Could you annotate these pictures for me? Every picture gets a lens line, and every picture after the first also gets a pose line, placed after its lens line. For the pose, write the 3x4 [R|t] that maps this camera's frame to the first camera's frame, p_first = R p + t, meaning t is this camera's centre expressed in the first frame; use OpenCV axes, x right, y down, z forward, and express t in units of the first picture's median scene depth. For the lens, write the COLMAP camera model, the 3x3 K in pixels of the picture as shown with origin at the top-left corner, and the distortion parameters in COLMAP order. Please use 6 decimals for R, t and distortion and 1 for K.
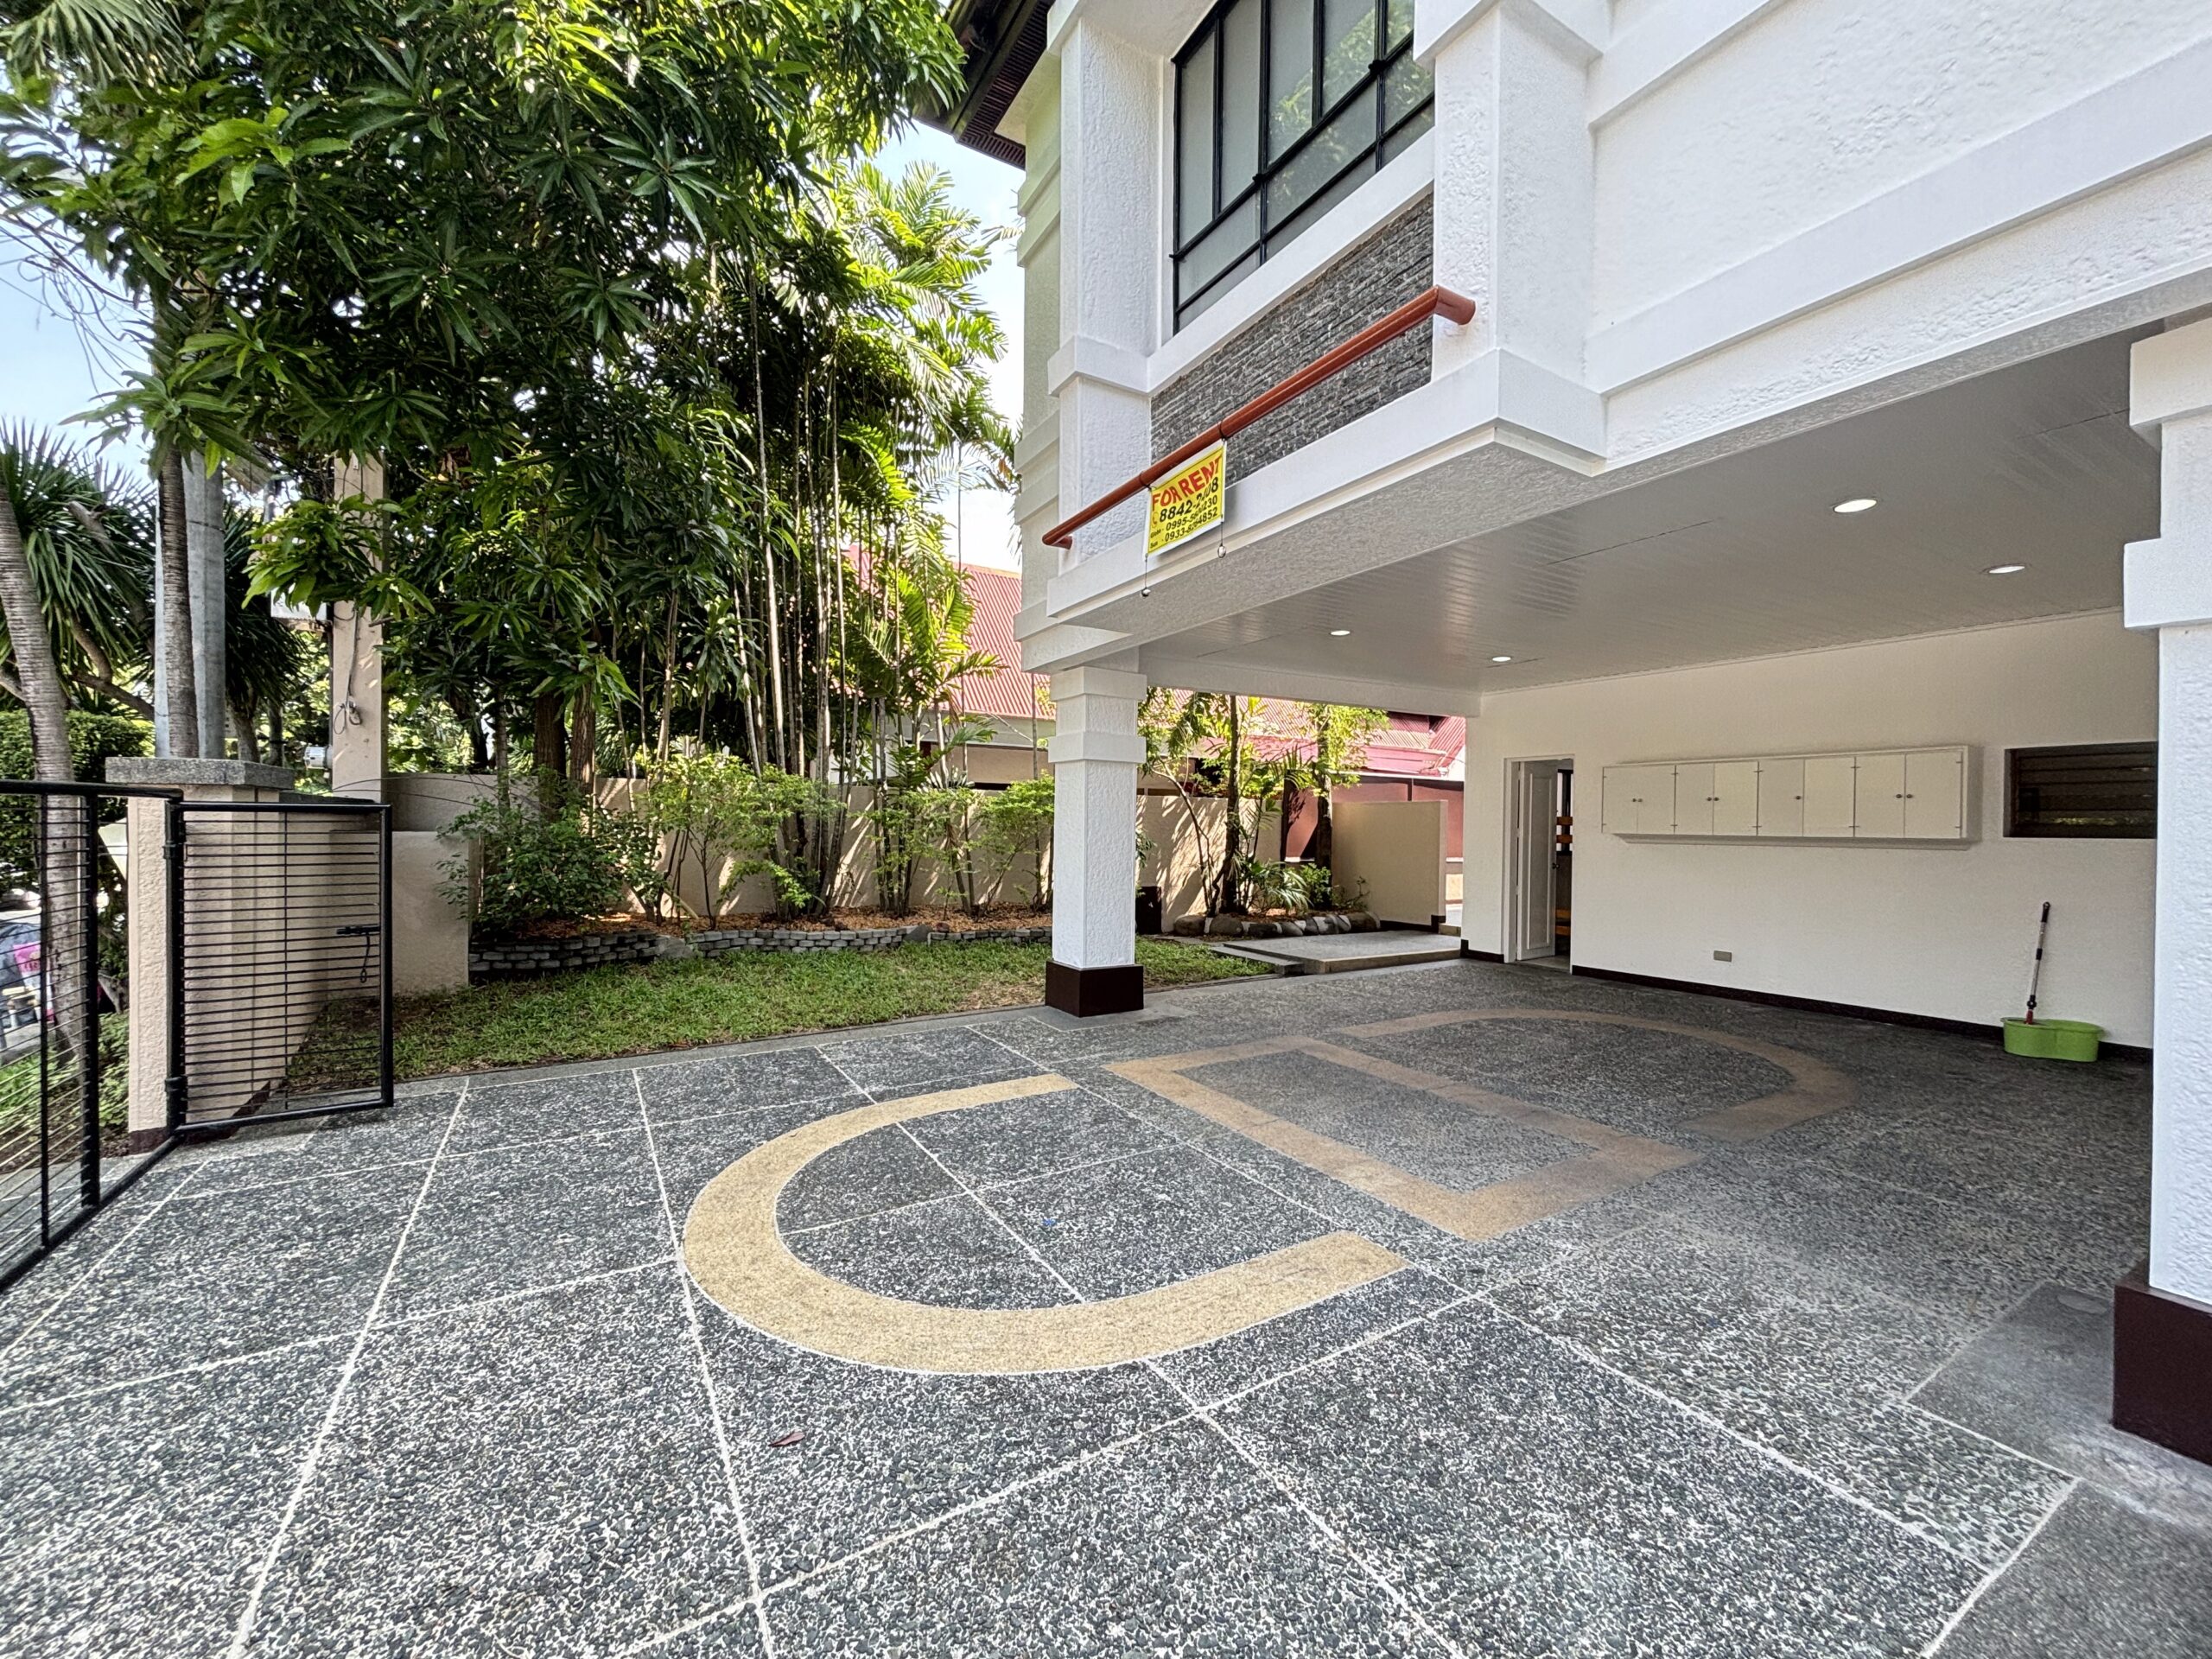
lens RADIAL K [[896.3, 0, 1091.5], [0, 896.3, 830.0], [0, 0, 1]] dist [0.001168, -0.000263]
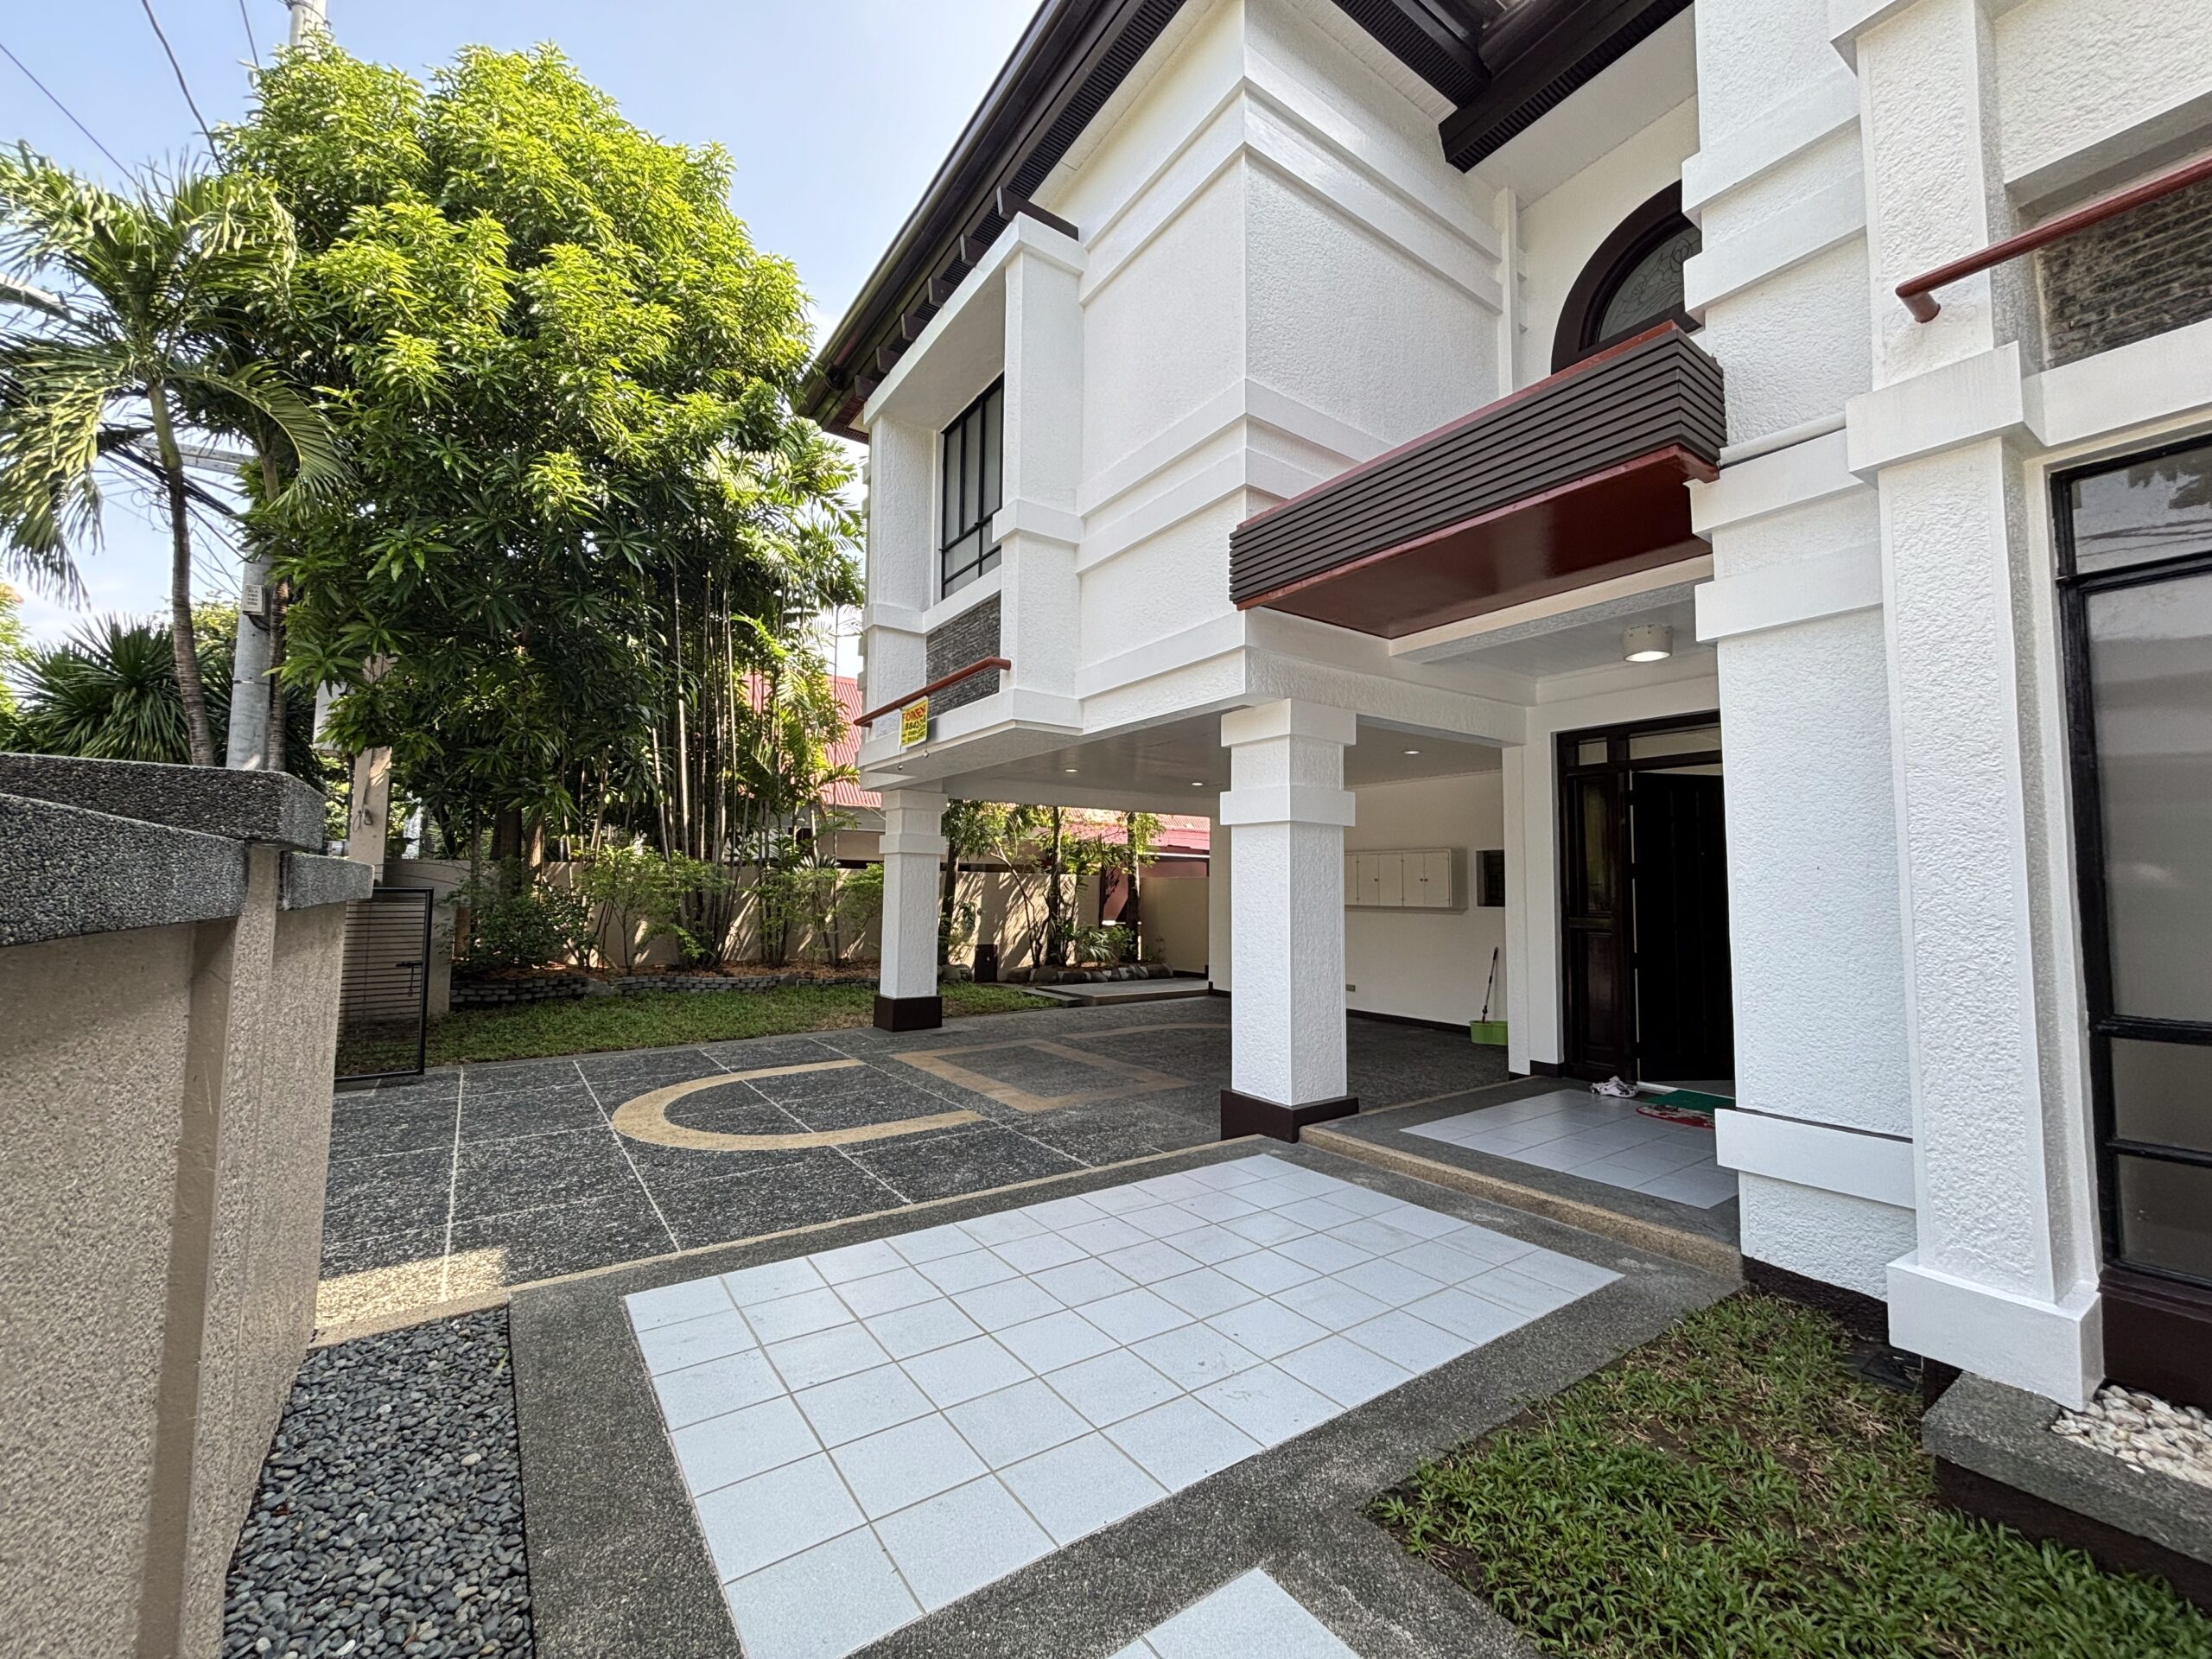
lens RADIAL K [[889.9, 0, 1106.0], [0, 889.9, 829.5], [0, 0, 1]] dist [-0.002051, -0.000245]
pose [[0.995522, 0.004451, 0.094422, 0.169456], [0.002552, 0.997261, -0.073919, -0.008655], [-0.094493, 0.073829, 0.992784, -0.422790]]
